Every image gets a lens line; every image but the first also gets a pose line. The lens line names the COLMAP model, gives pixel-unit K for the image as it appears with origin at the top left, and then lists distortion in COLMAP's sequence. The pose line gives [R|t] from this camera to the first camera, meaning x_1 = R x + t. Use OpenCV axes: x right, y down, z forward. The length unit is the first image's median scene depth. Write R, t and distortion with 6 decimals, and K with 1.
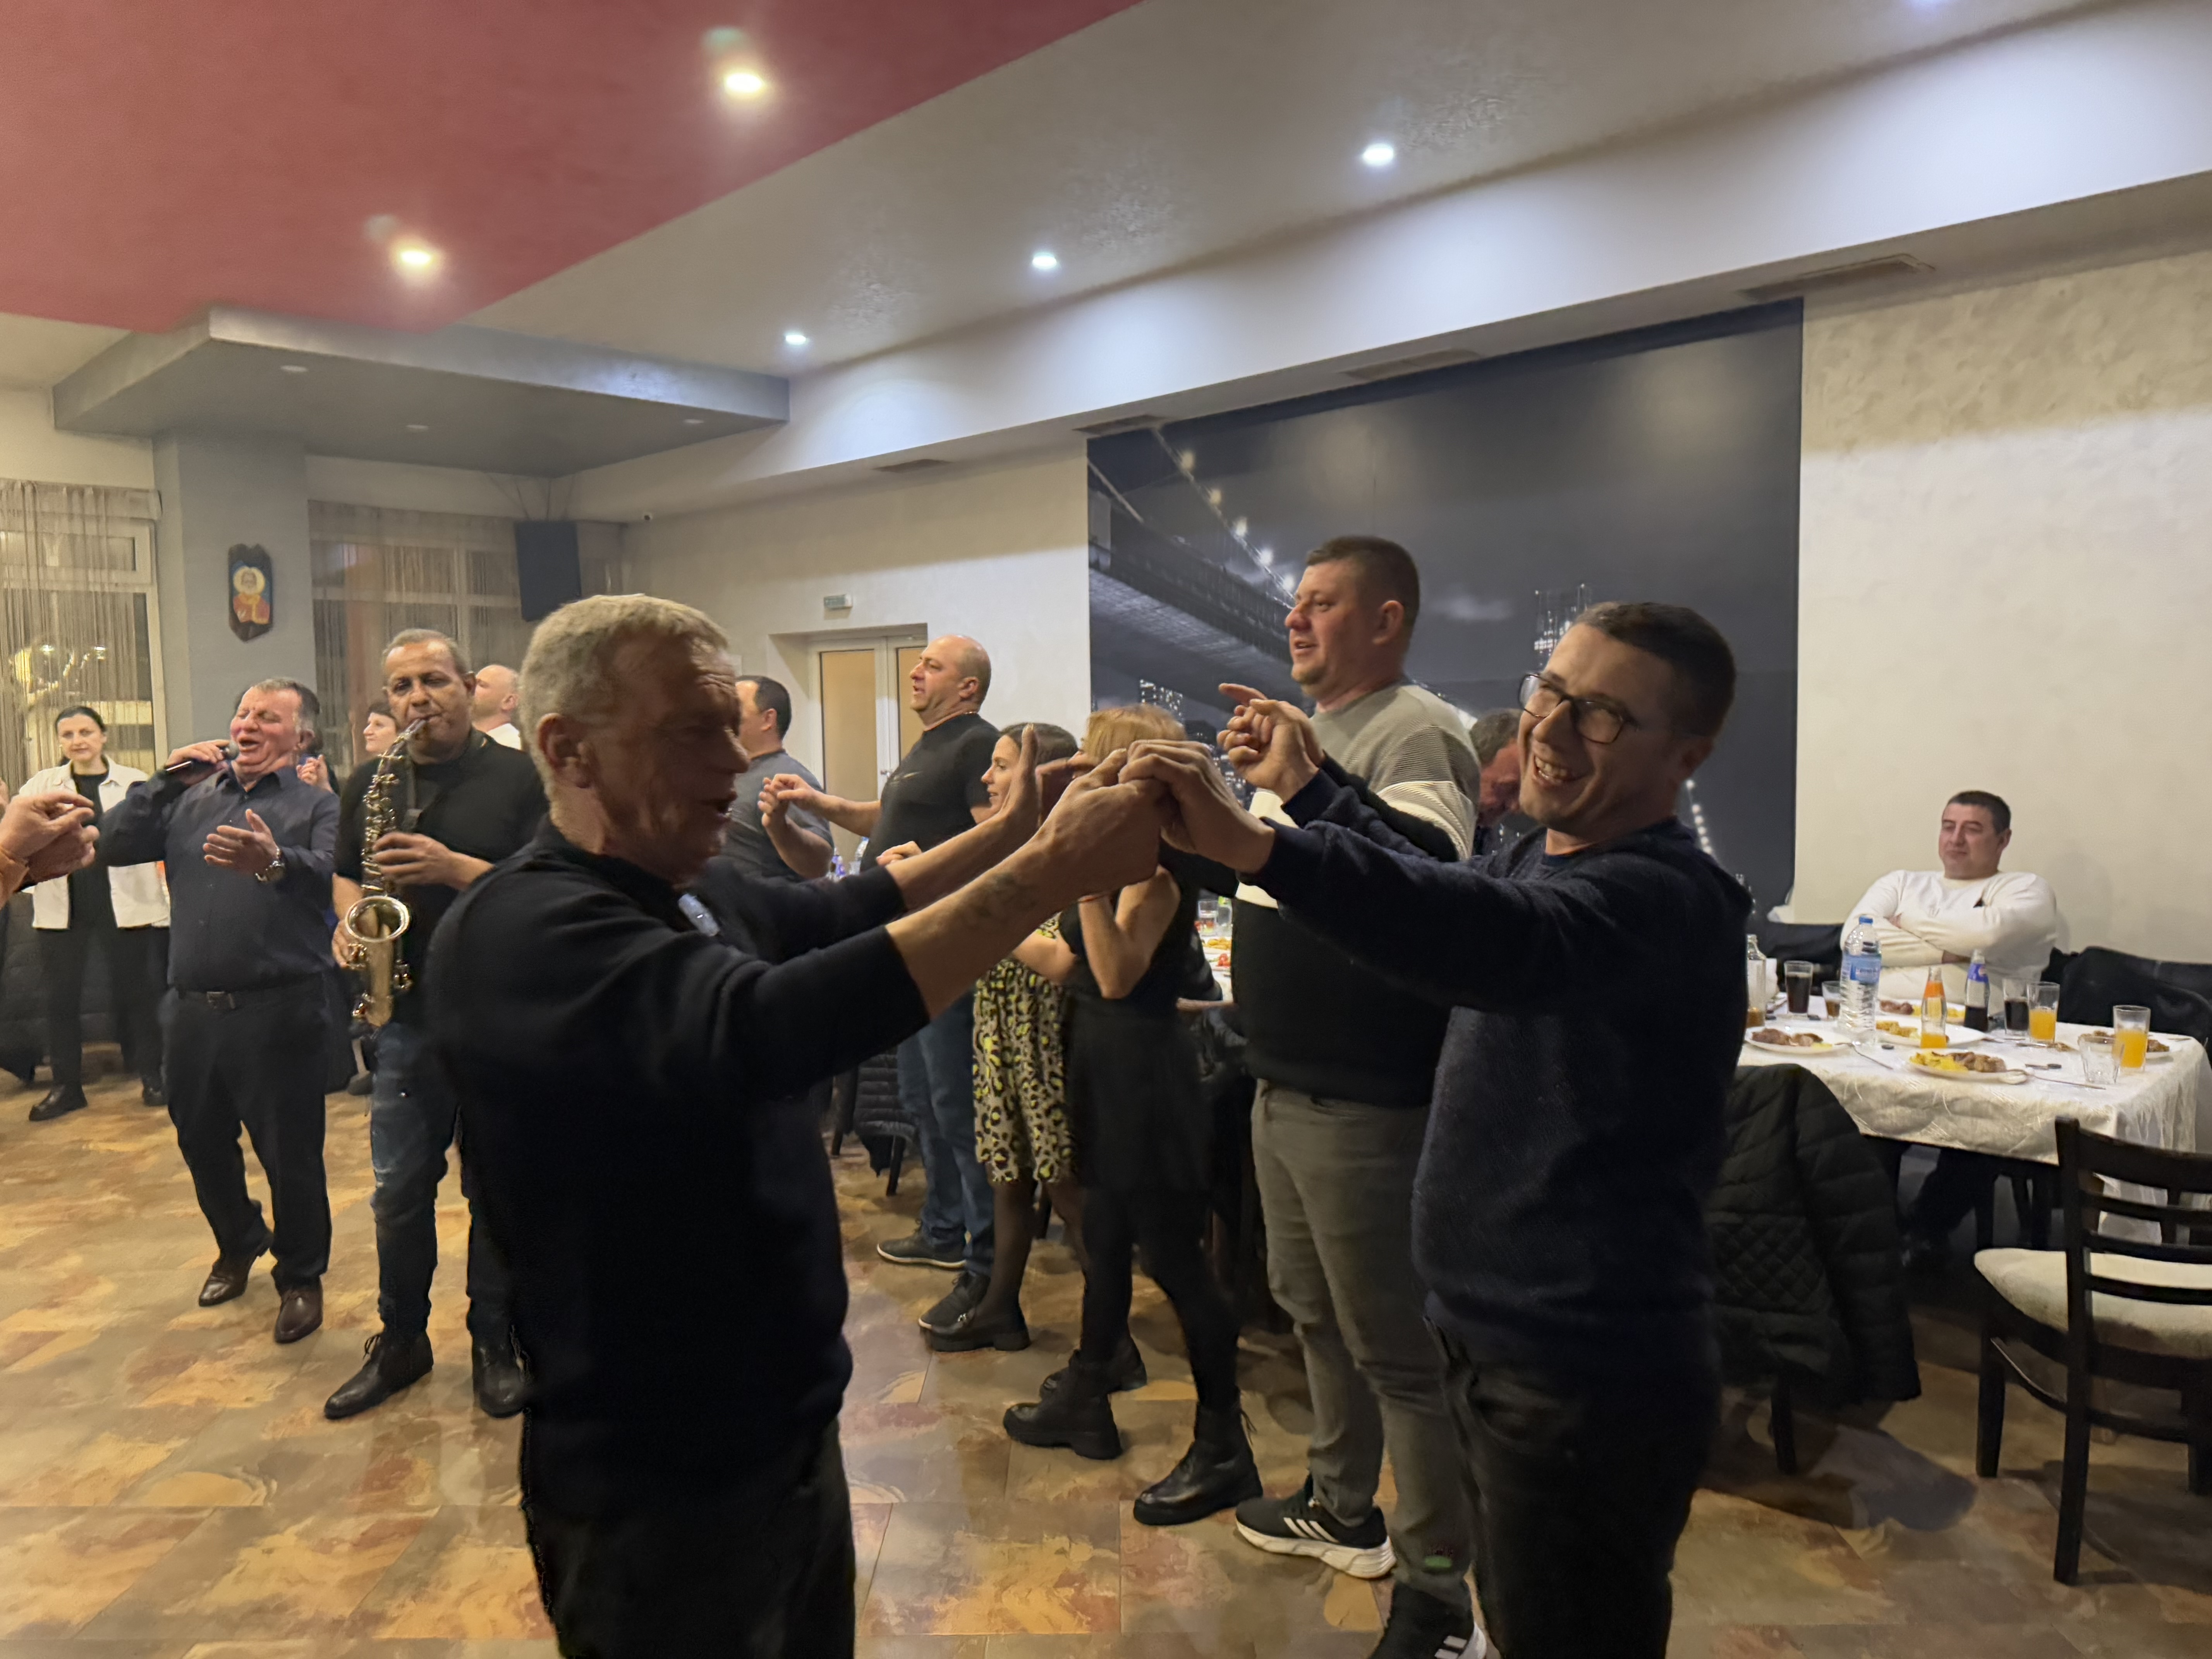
lens RADIAL K [[1558.8, 0, 1094.0], [0, 1558.8, 837.3], [0, 0, 1]] dist [0.035608, -0.041944]
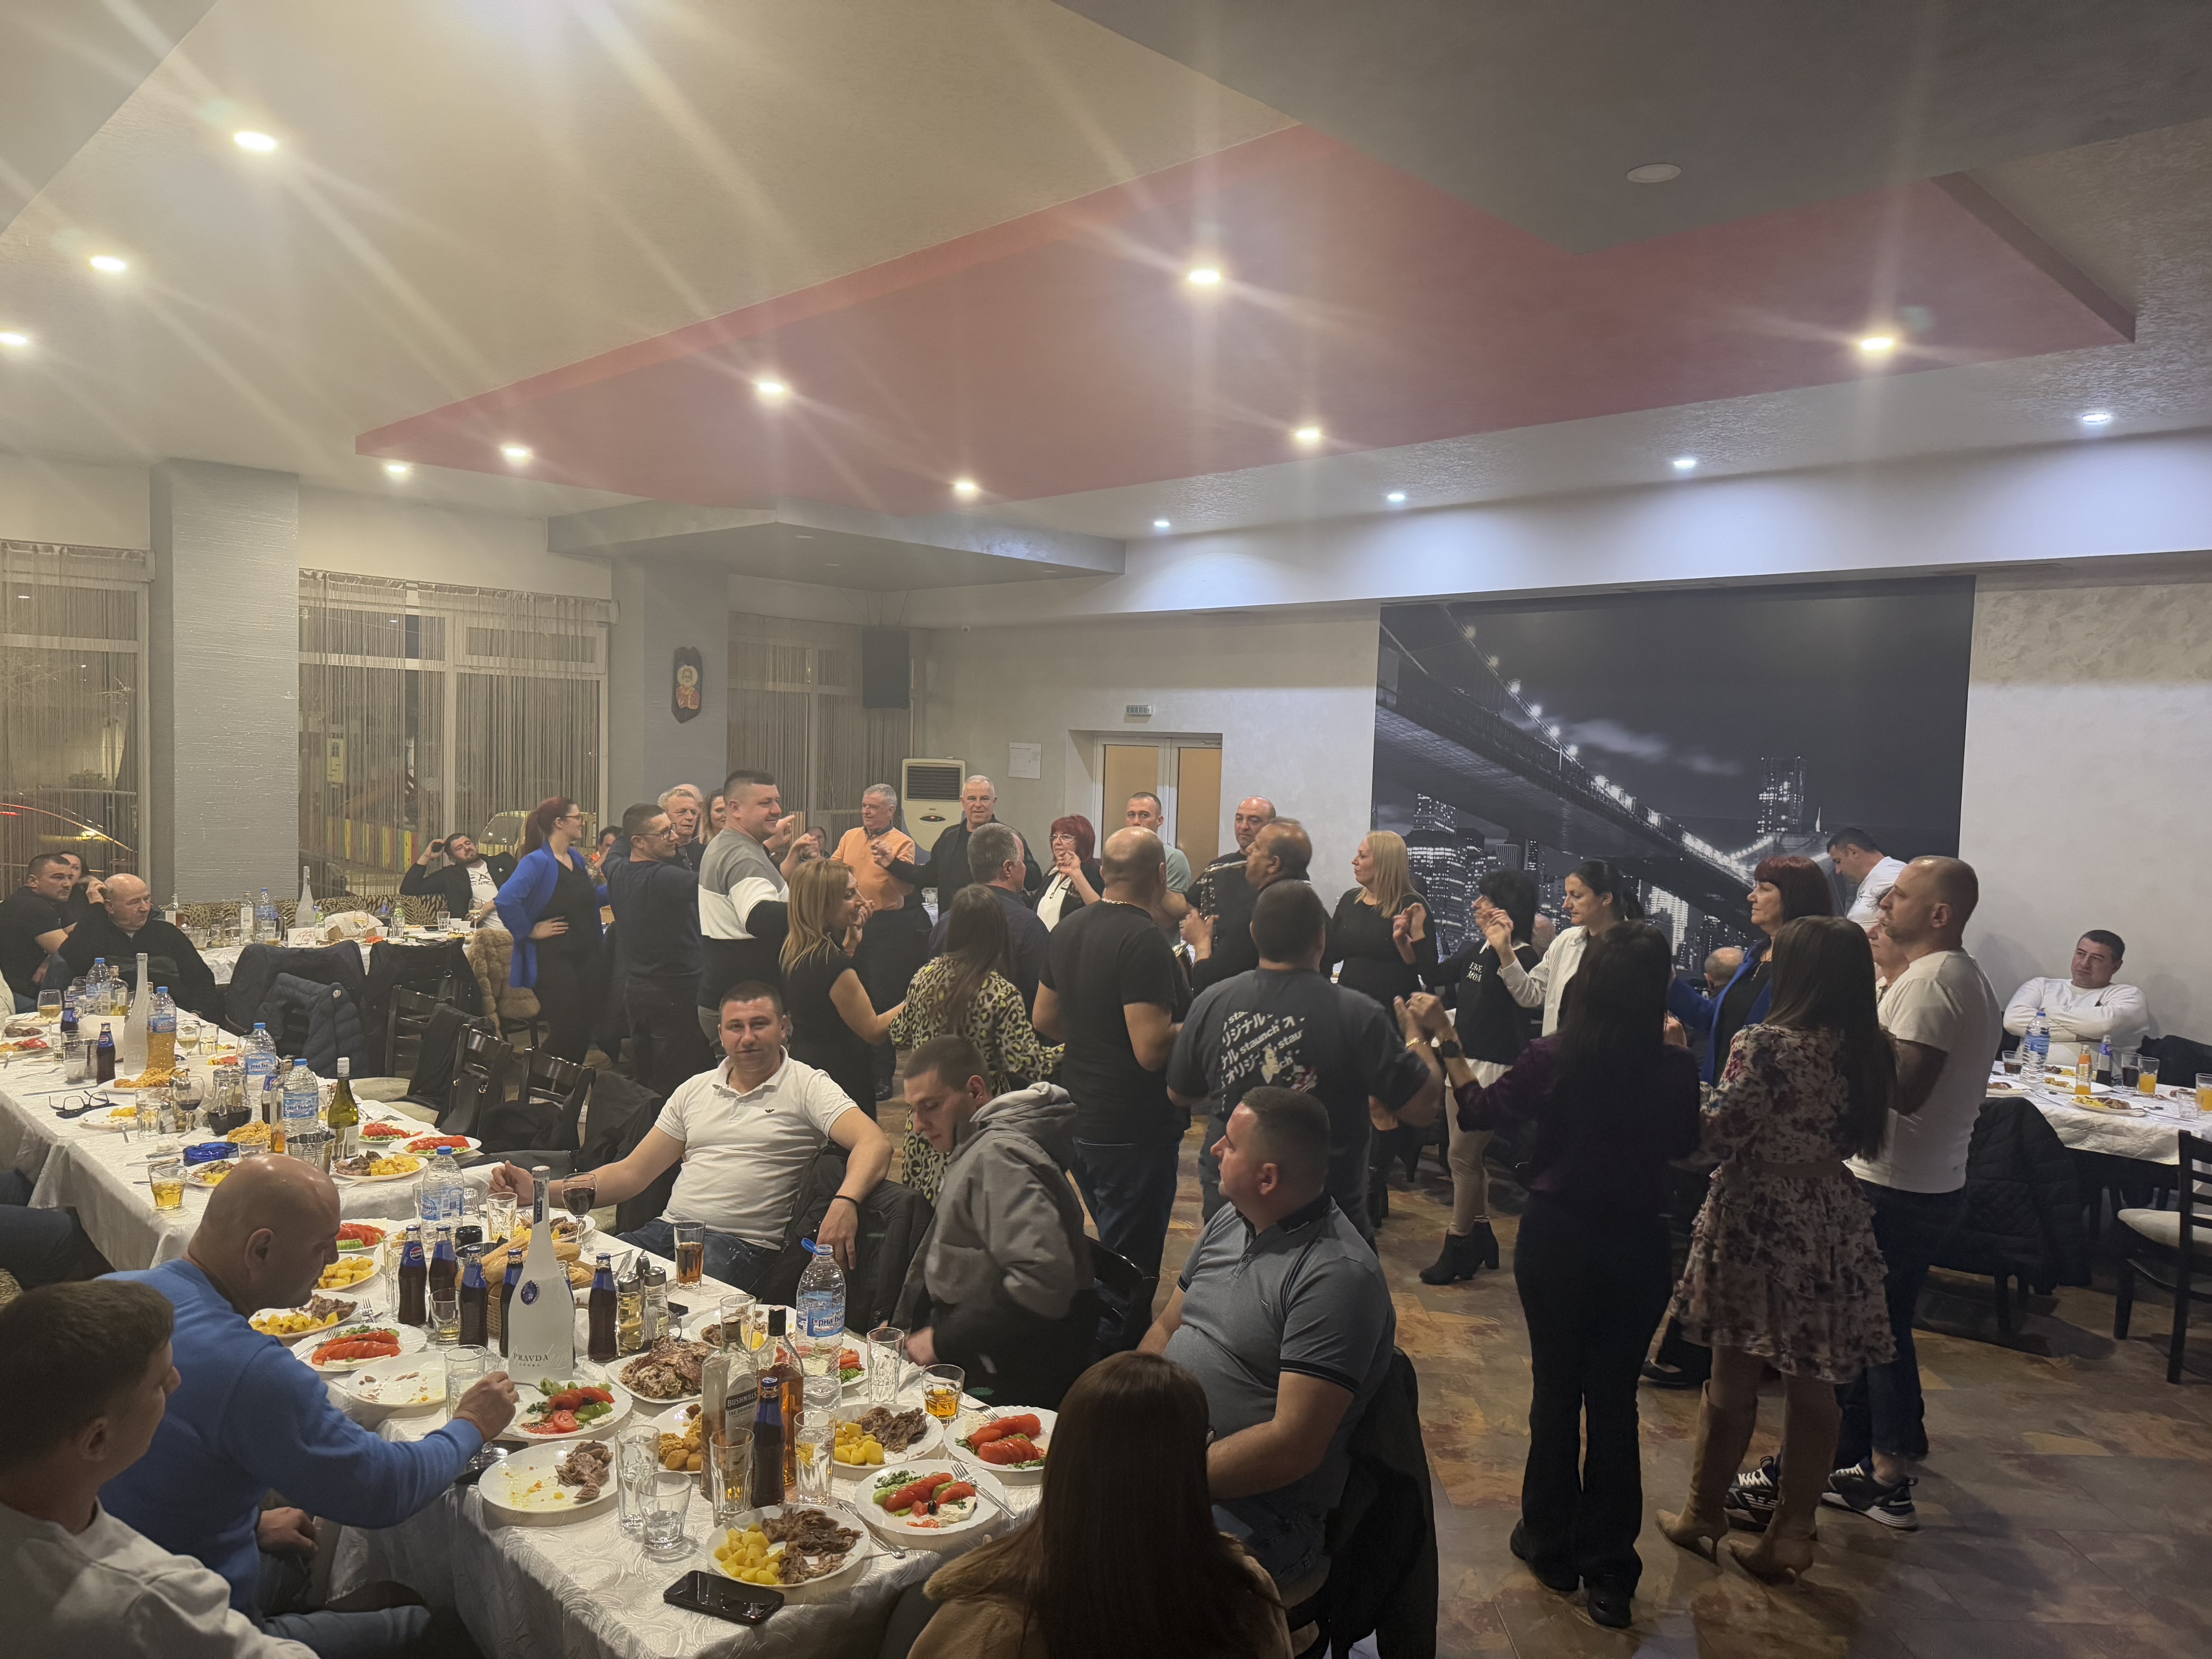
lens RADIAL K [[1558.8, 0, 1094.2], [0, 1558.8, 832.1], [0, 0, 1]] dist [0.035608, -0.041944]
pose [[0.998987, 0.044821, -0.004050, -0.244058], [-0.044908, 0.998686, -0.024694, -0.025361], [0.002938, 0.024851, 0.999687, -0.314688]]
